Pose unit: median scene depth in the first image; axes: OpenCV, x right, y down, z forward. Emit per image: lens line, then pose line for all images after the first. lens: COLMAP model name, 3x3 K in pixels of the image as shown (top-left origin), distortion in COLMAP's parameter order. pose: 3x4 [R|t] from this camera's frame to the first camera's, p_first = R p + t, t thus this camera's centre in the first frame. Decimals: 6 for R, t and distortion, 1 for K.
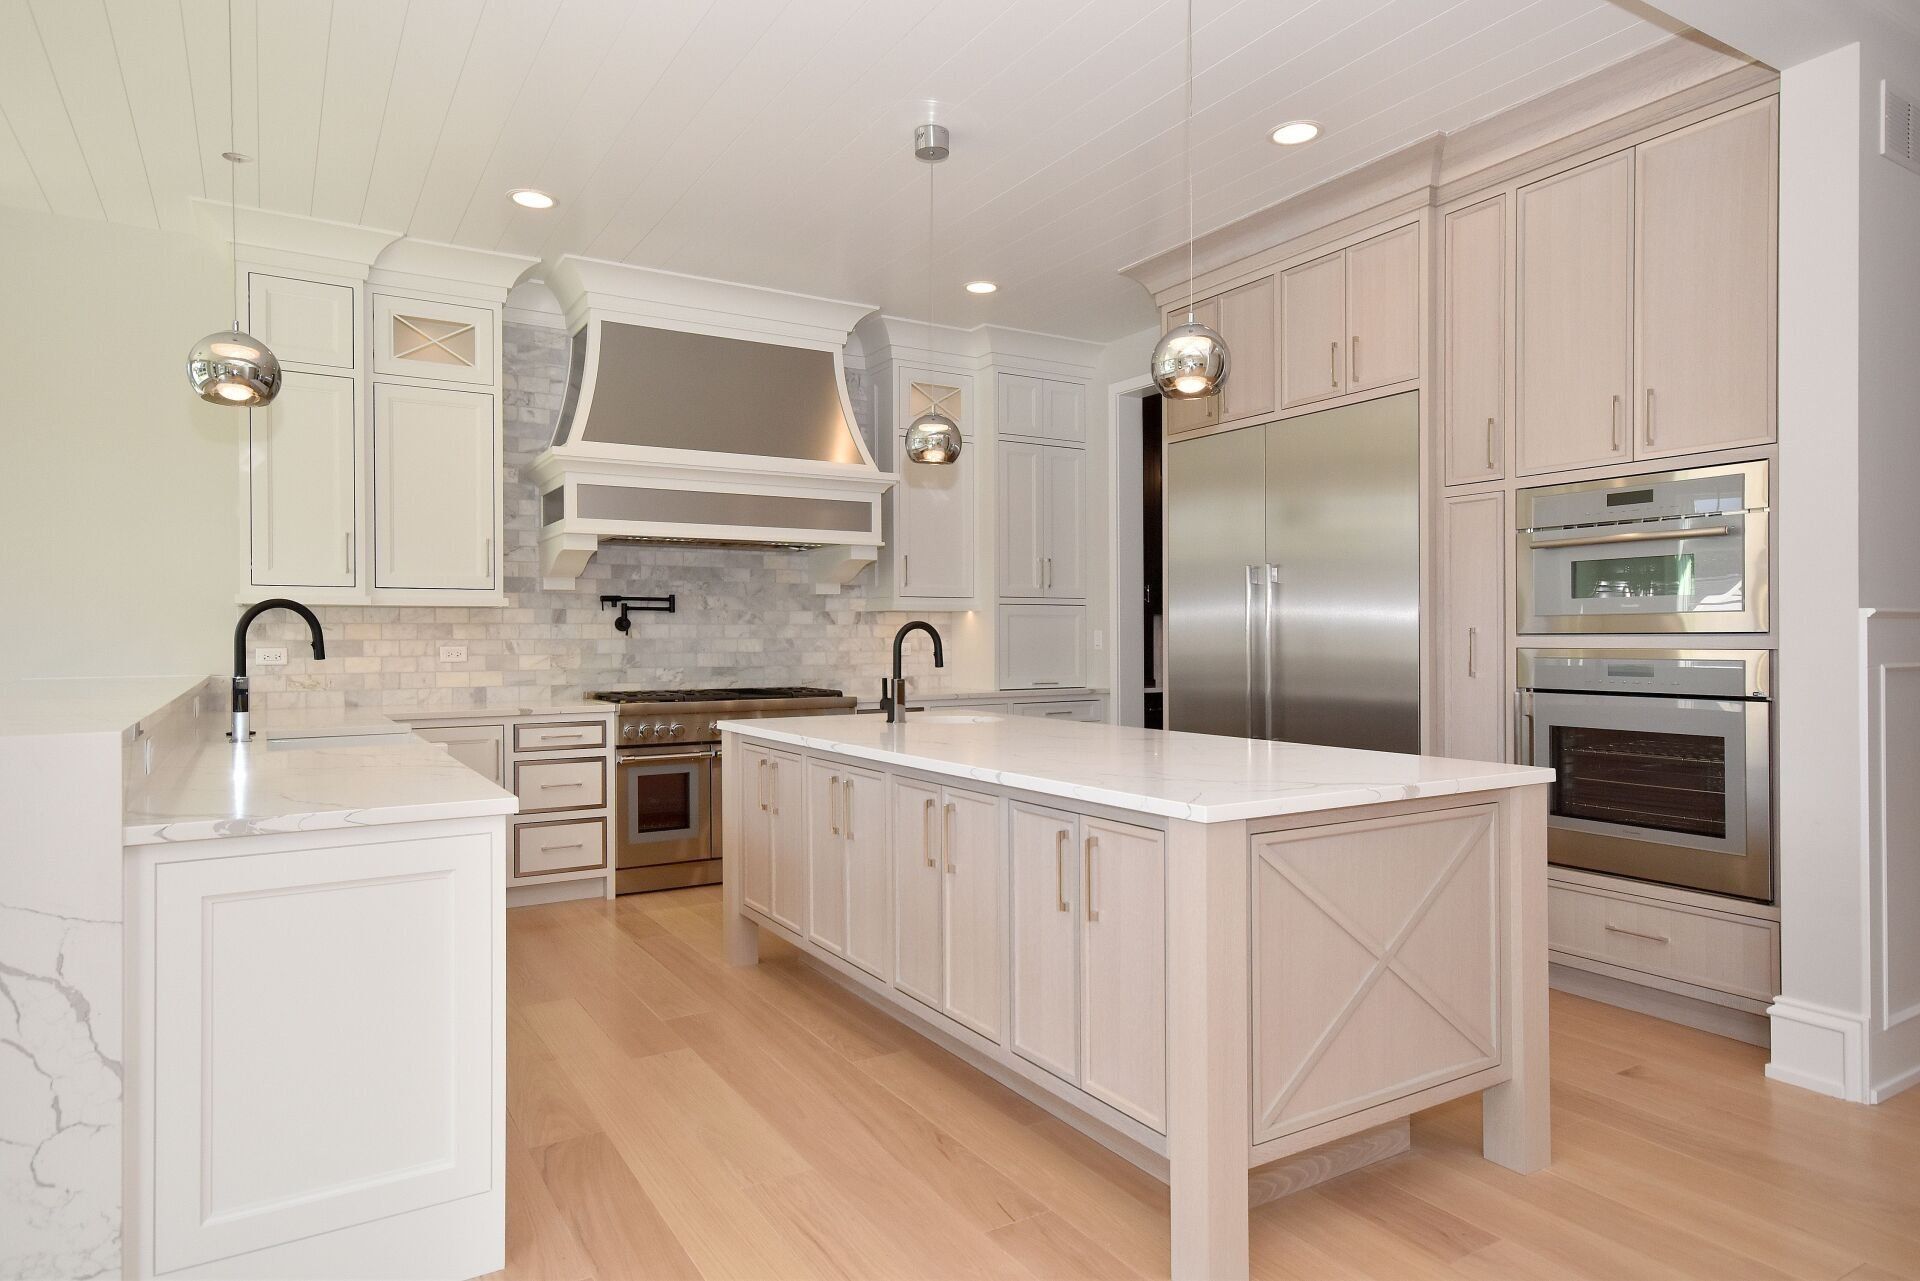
lens RADIAL K [[1115.3, 0, 960.0], [0, 1115.3, 640.5], [0, 0, 1]] dist [0.020410, 0.000029]
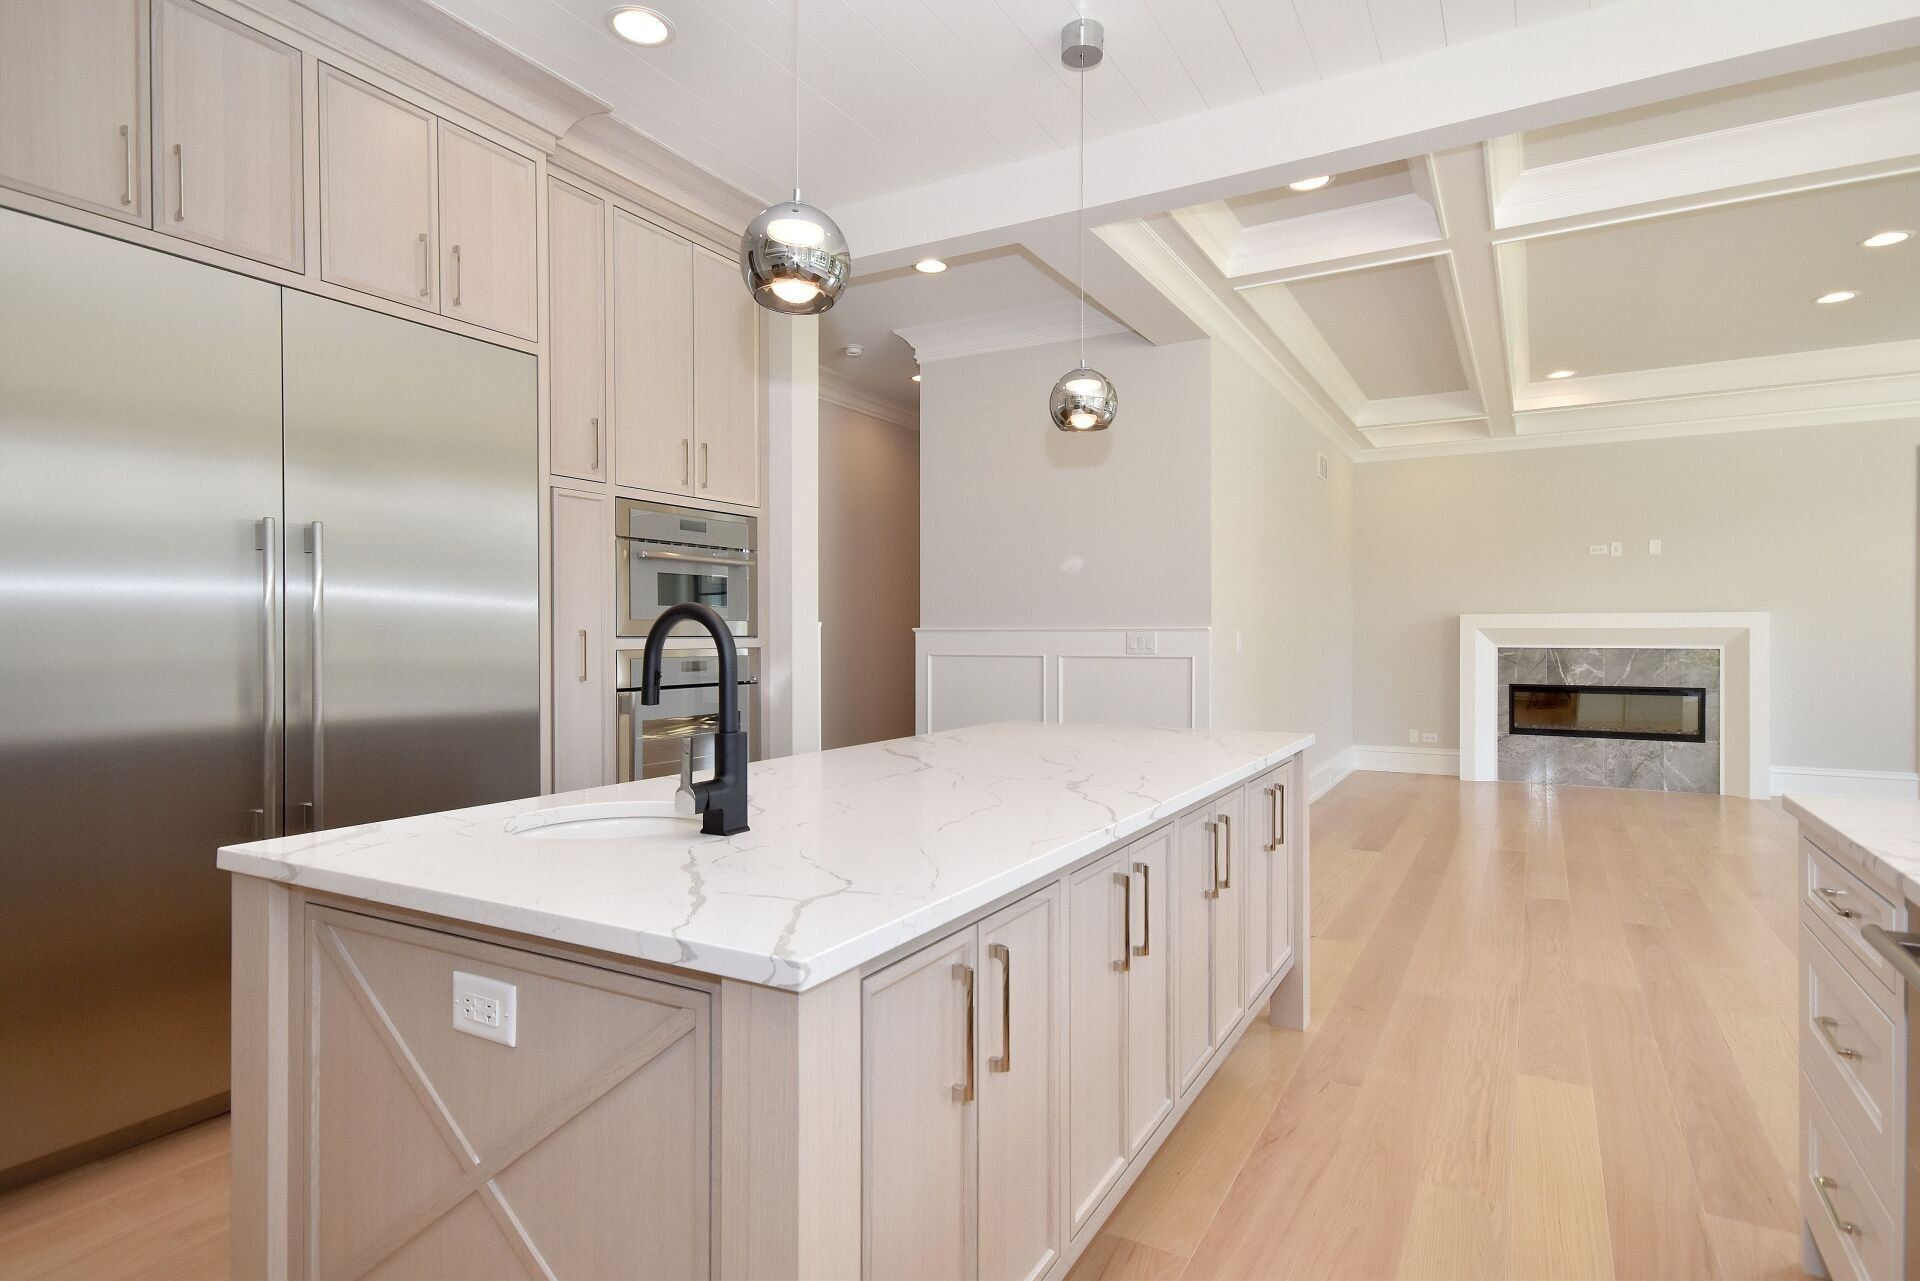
lens RADIAL K [[1011.3, 0, 960.0], [0, 1011.3, 640.5], [0, 0, 1]] dist [0.023399, -0.000471]
pose [[-0.476726, 0.000452, 0.879052, -0.483811], [0.006515, 0.999974, 0.003020, -0.002989], [-0.879028, 0.007167, -0.476717, 1.185178]]
